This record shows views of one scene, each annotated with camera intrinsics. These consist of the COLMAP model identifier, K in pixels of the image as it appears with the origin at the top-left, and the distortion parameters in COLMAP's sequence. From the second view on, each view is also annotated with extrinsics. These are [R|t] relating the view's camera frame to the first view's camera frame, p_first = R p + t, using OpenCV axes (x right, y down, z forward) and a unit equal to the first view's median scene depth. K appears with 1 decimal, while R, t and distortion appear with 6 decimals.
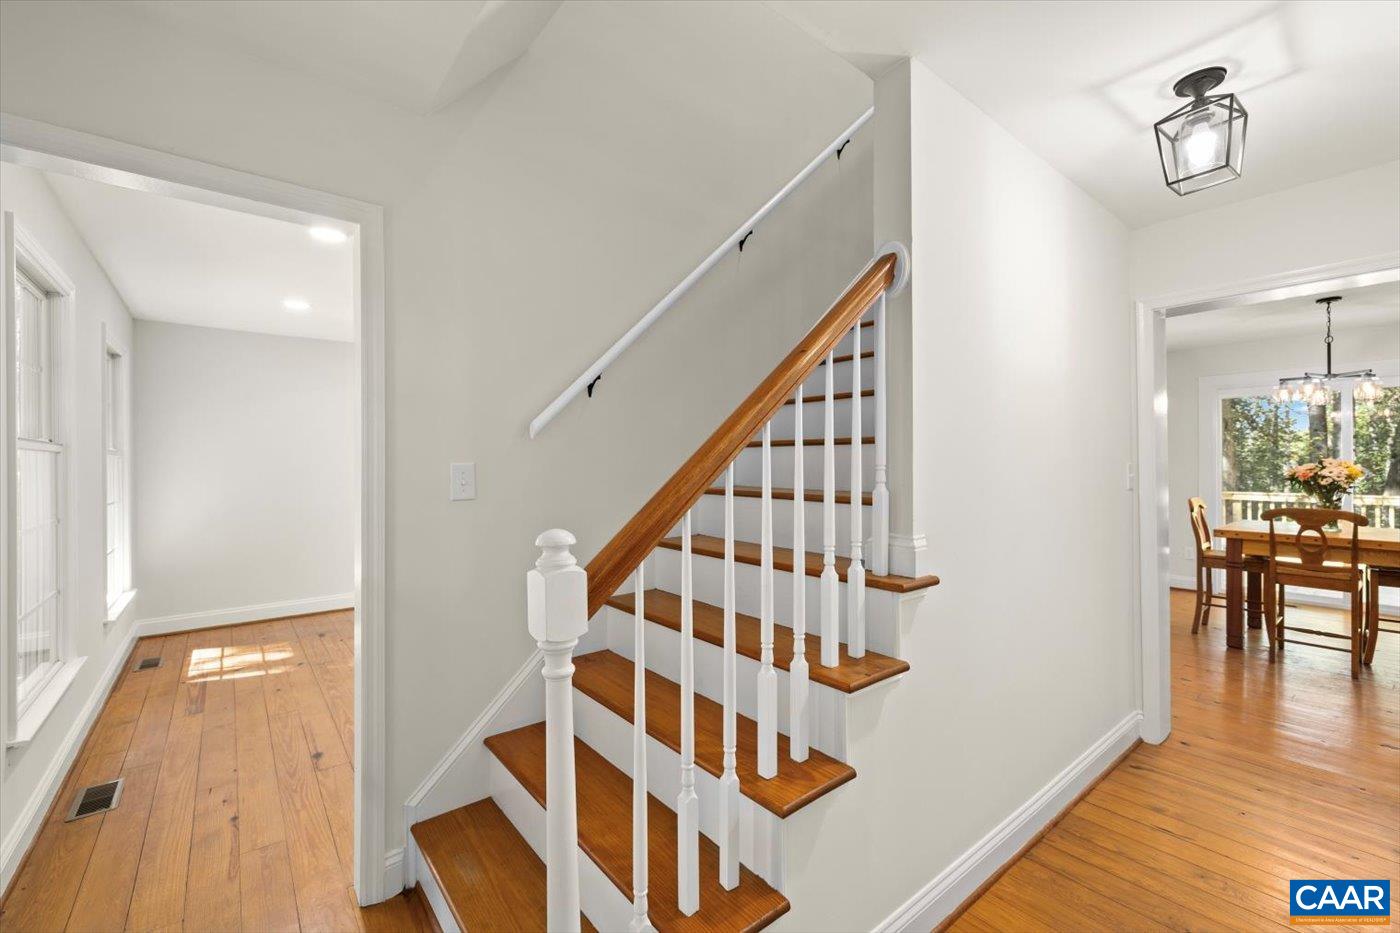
lens RADIAL K [[595.8, 0, 706.3], [0, 595.8, 472.0], [0, 0, 1]] dist [0.003489, 0.000105]
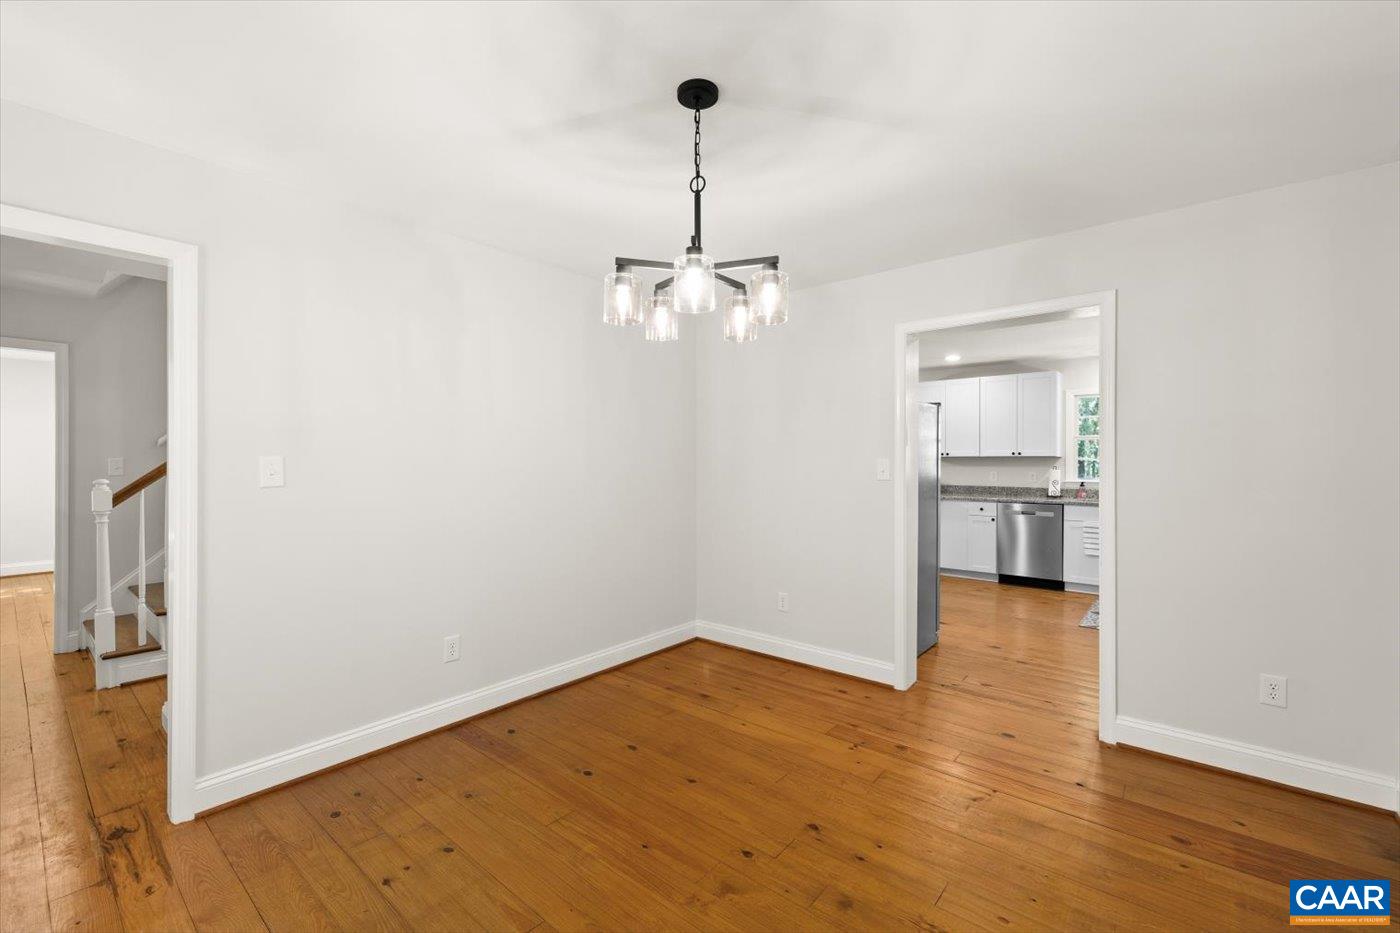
lens RADIAL K [[595.8, 0, 694.5], [0, 595.8, 459.4], [0, 0, 1]] dist [0.003489, 0.000105]
pose [[0.982393, 0.004093, 0.186781, 1.374131], [-0.003553, 0.999988, -0.003229, -0.006867], [-0.186792, 0.002508, 0.982396, -1.674821]]
